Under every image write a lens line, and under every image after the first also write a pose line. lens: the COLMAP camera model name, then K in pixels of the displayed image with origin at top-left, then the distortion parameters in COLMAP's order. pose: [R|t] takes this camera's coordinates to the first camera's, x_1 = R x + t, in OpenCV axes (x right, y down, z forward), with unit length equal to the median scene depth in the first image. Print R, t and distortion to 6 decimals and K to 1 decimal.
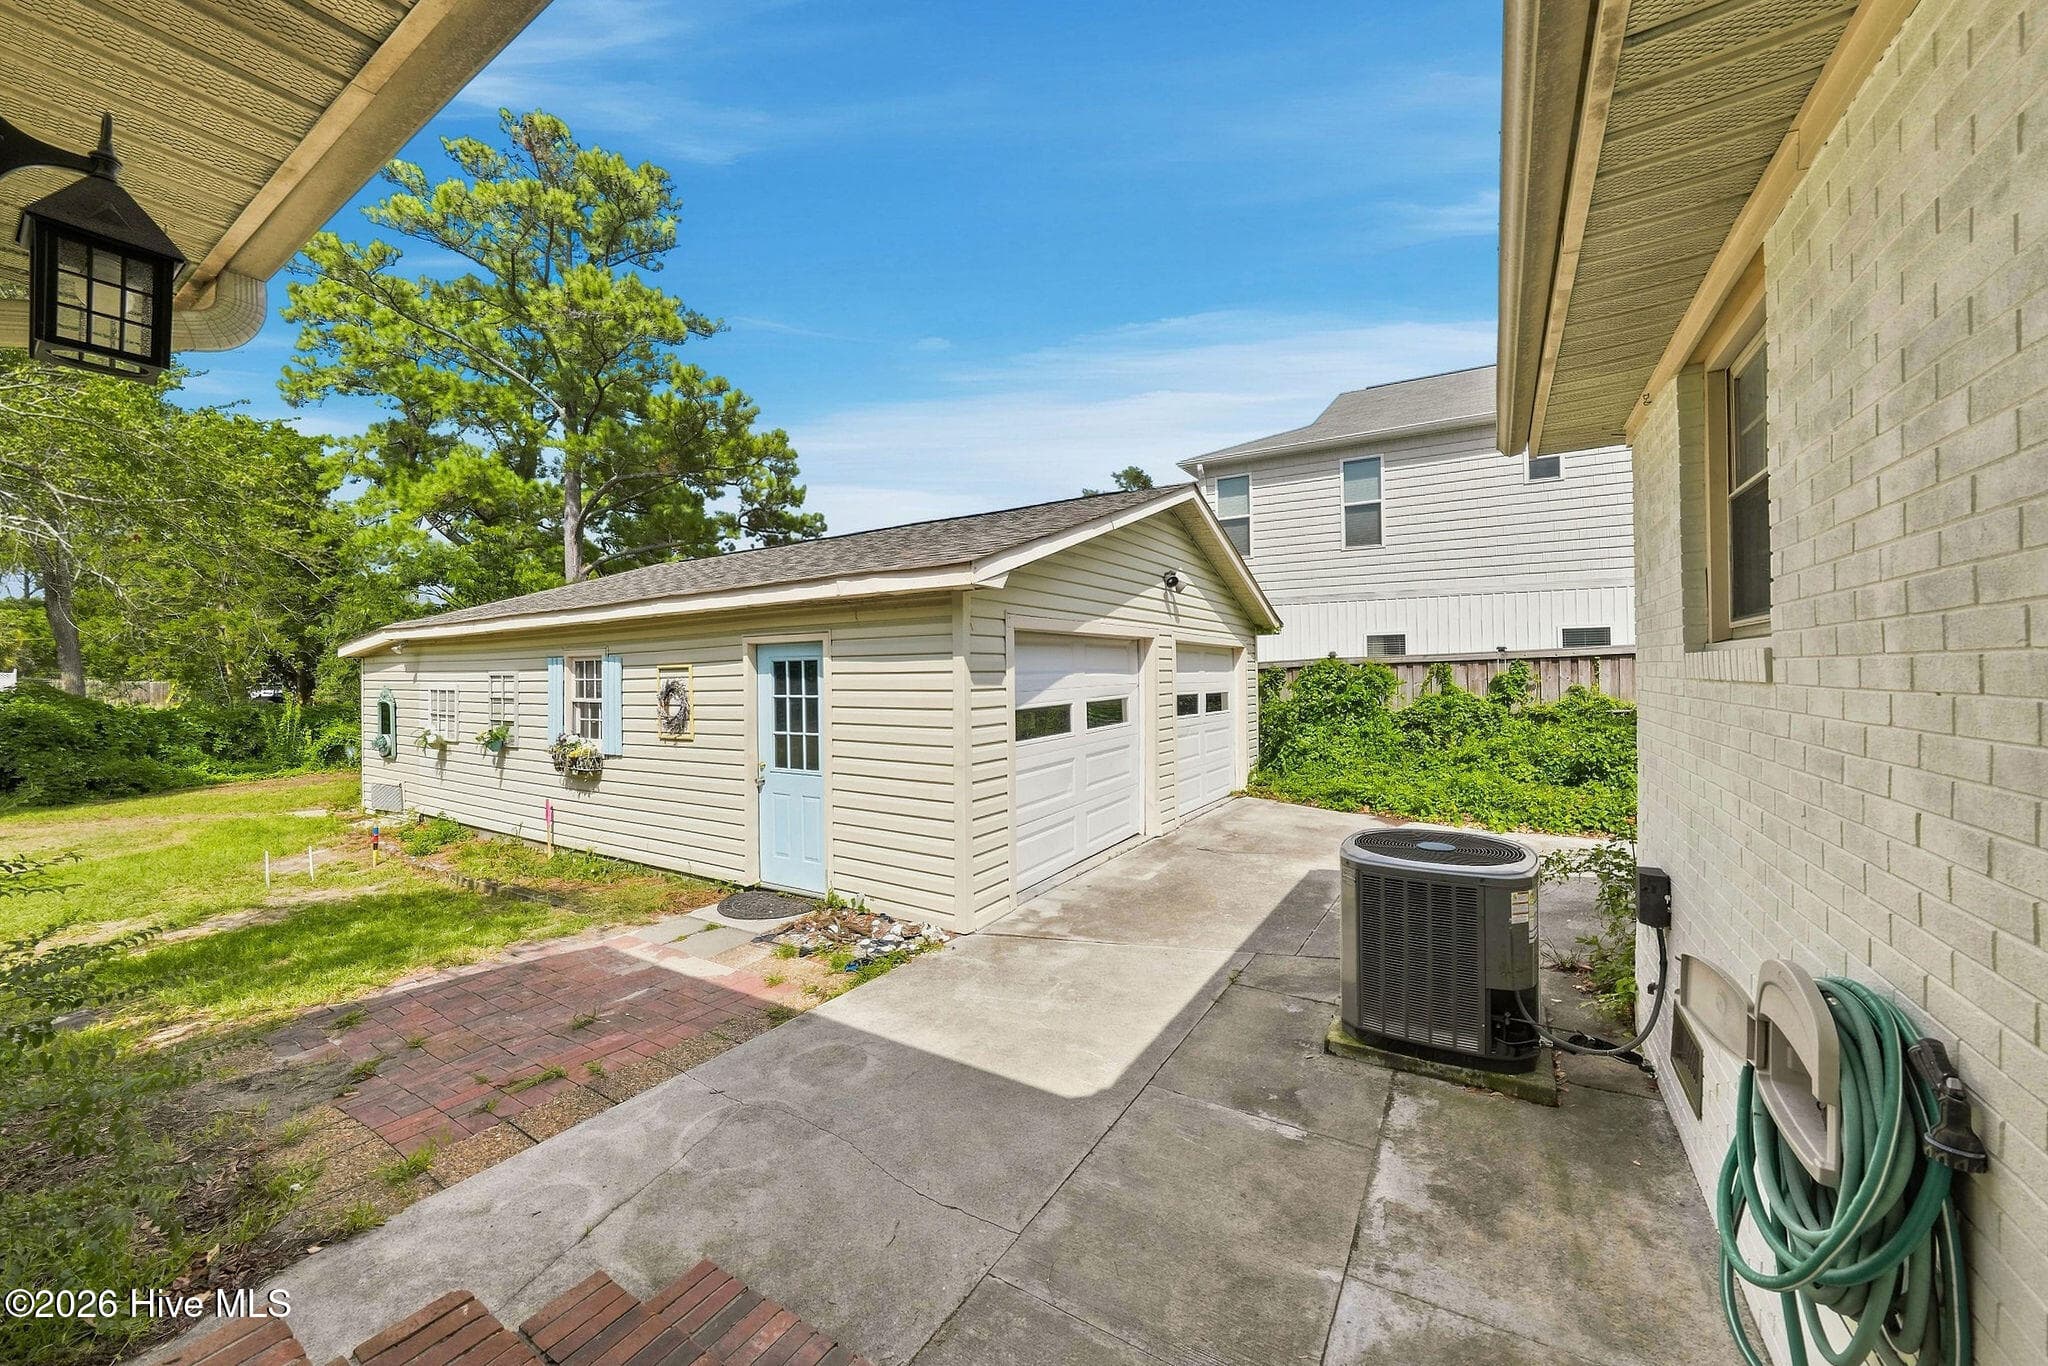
lens RADIAL K [[728.5, 0, 1024.0], [0, 728.5, 683.0], [0, 0, 1]] dist [-0.007353, -0.000082]
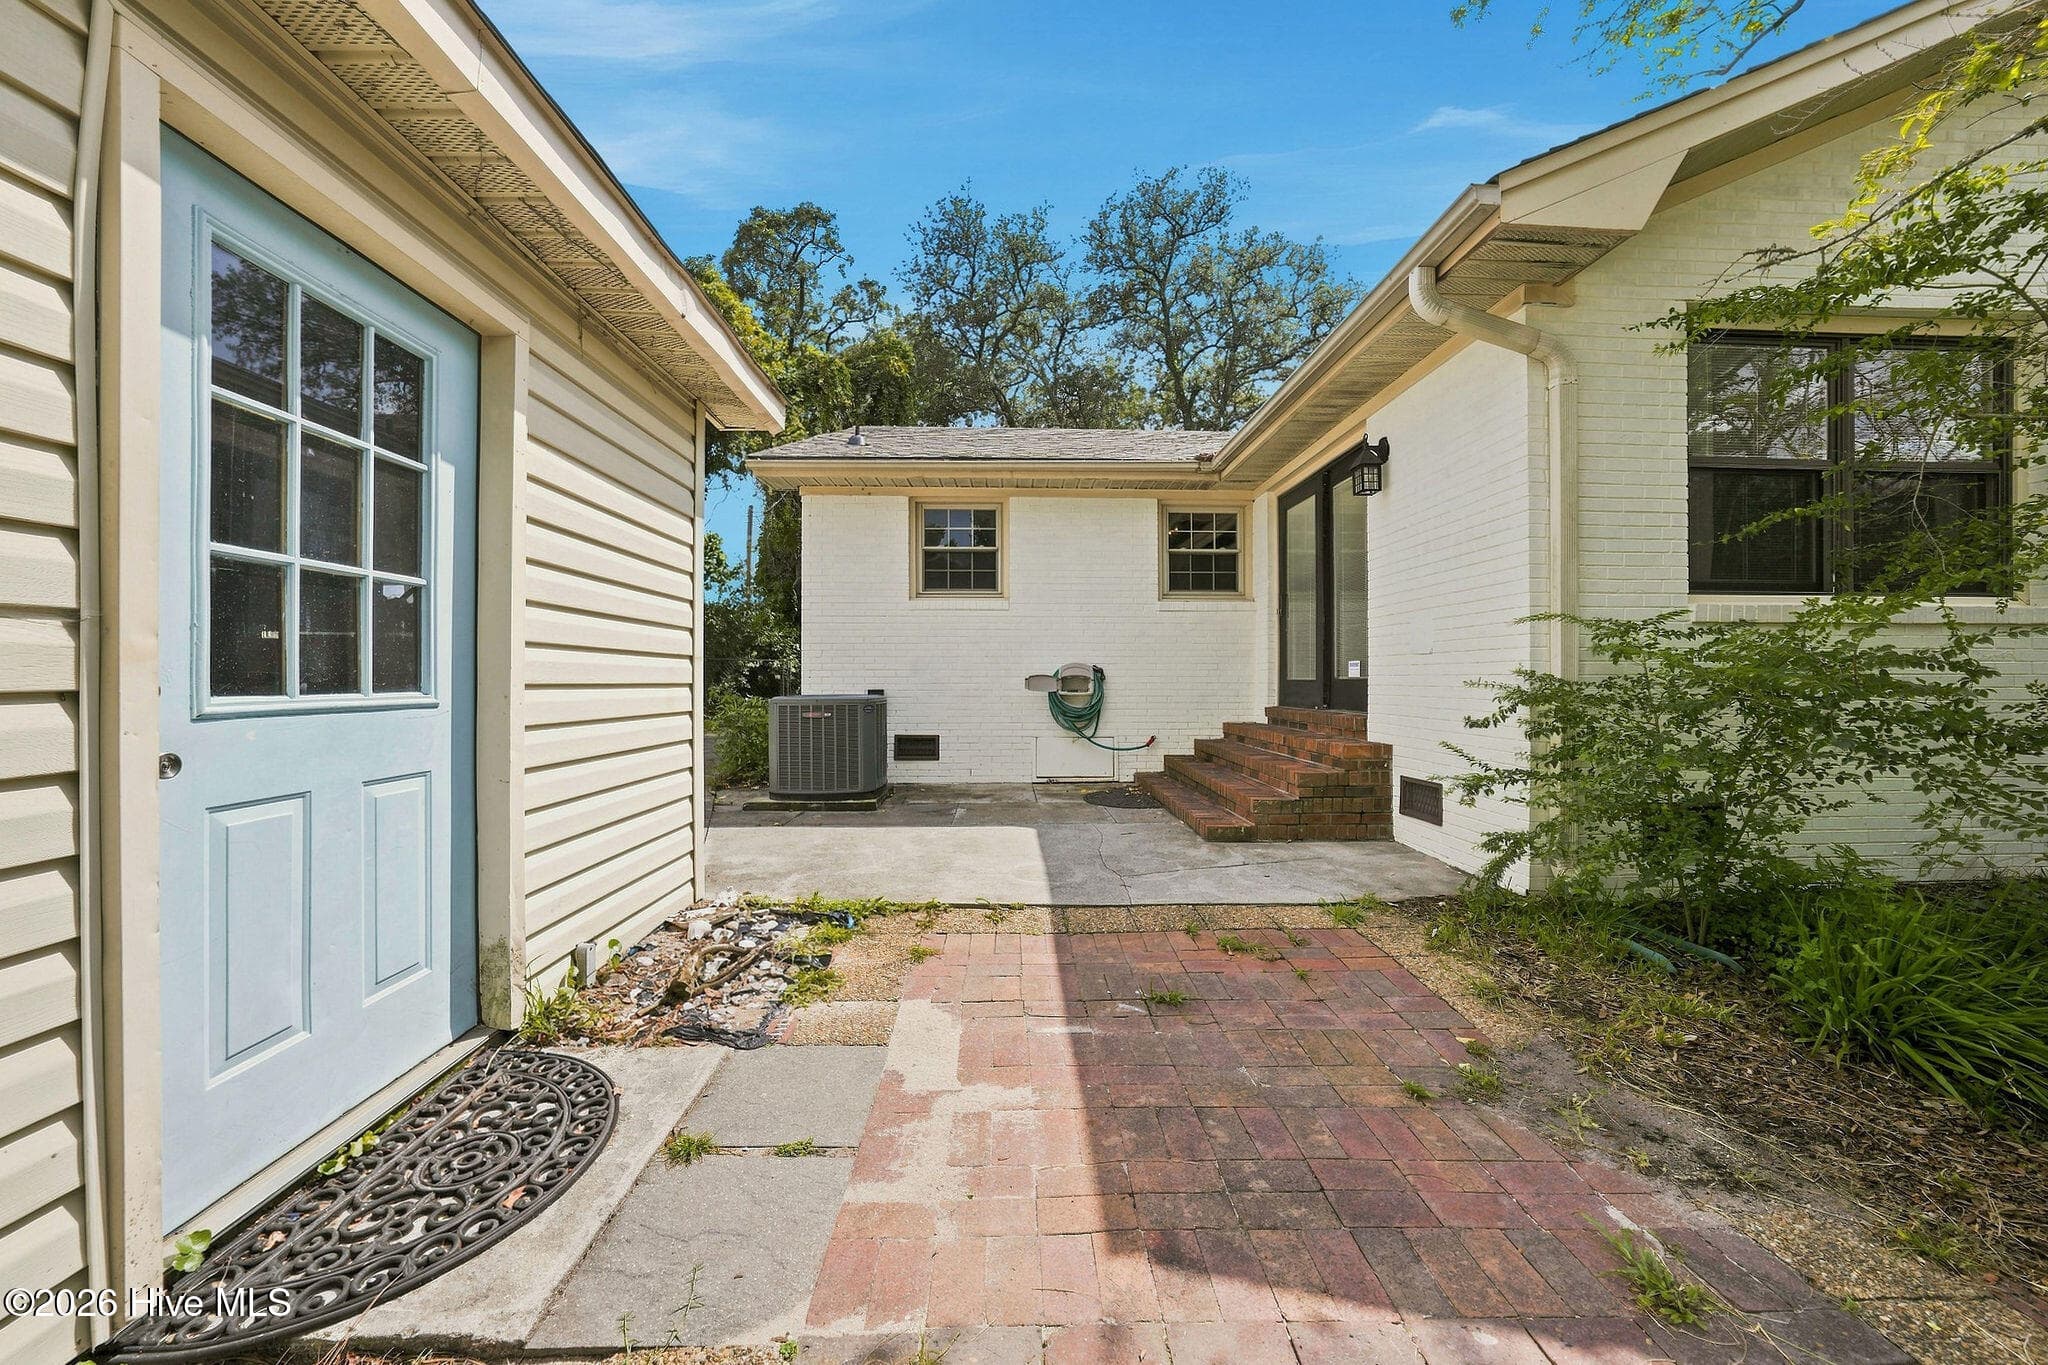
lens RADIAL K [[728.5, 0, 1024.0], [0, 728.5, 682.5], [0, 0, 1]] dist [-0.007353, -0.000082]
pose [[-0.542268, 0.010110, 0.840145, -0.704313], [0.020371, 0.999792, 0.001117, 0.120994], [-0.839959, 0.017720, -0.542361, 0.943006]]
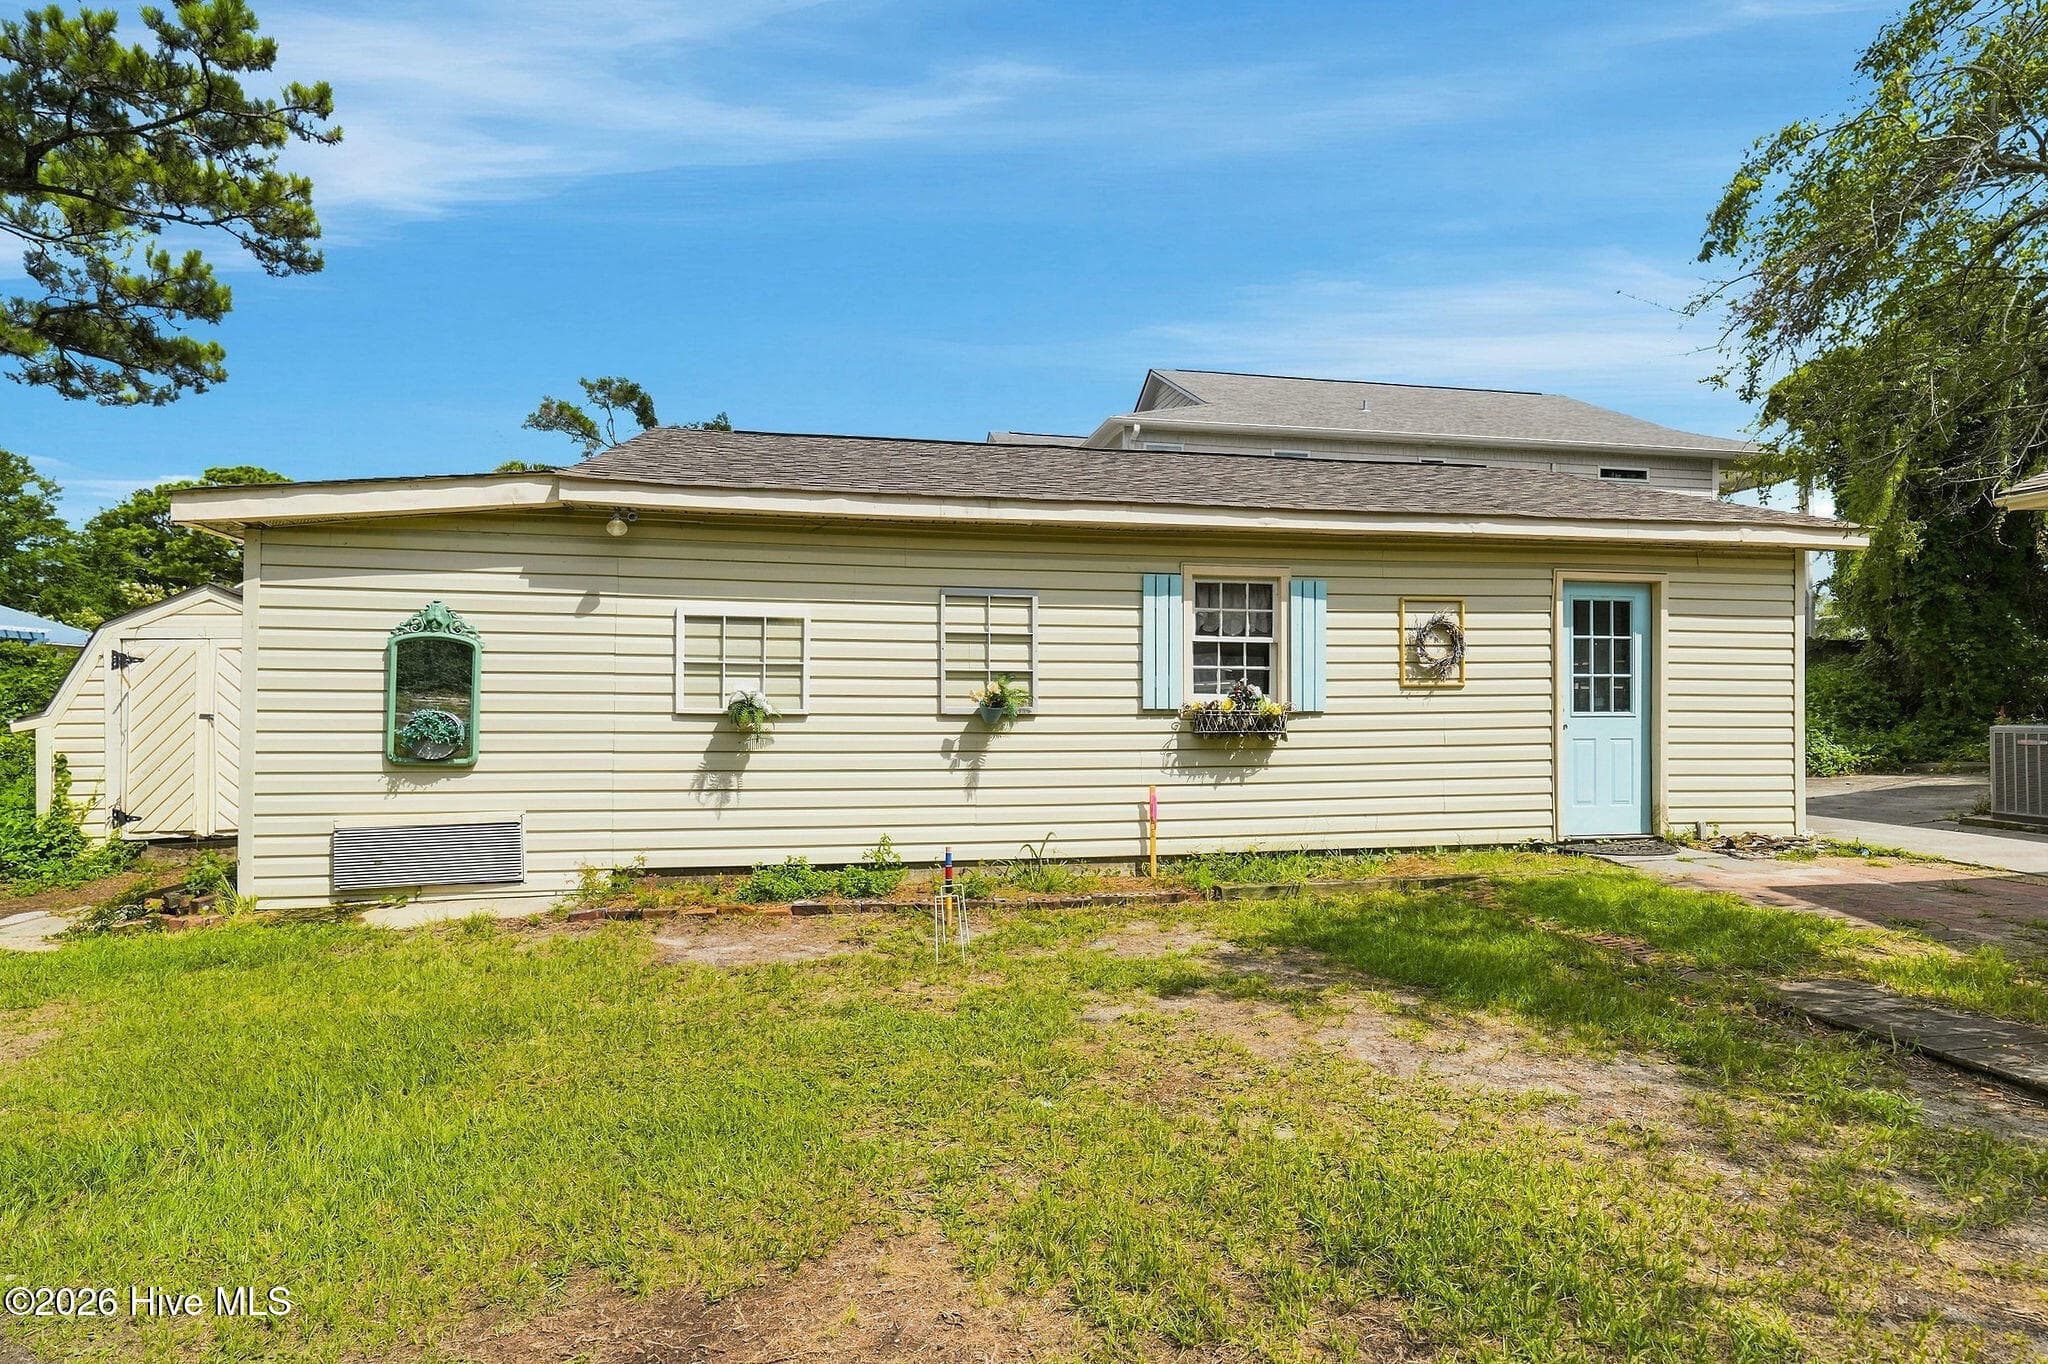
lens RADIAL K [[1065.0, 0, 1024.0], [0, 1065.0, 682.0], [0, 0, 1]] dist [0.003696, 0.000599]
pose [[0.724186, 0.030521, 0.688929, -1.880605], [-0.000618, 0.999048, -0.043610, 0.142661], [-0.689605, 0.031156, 0.723516, 0.512233]]
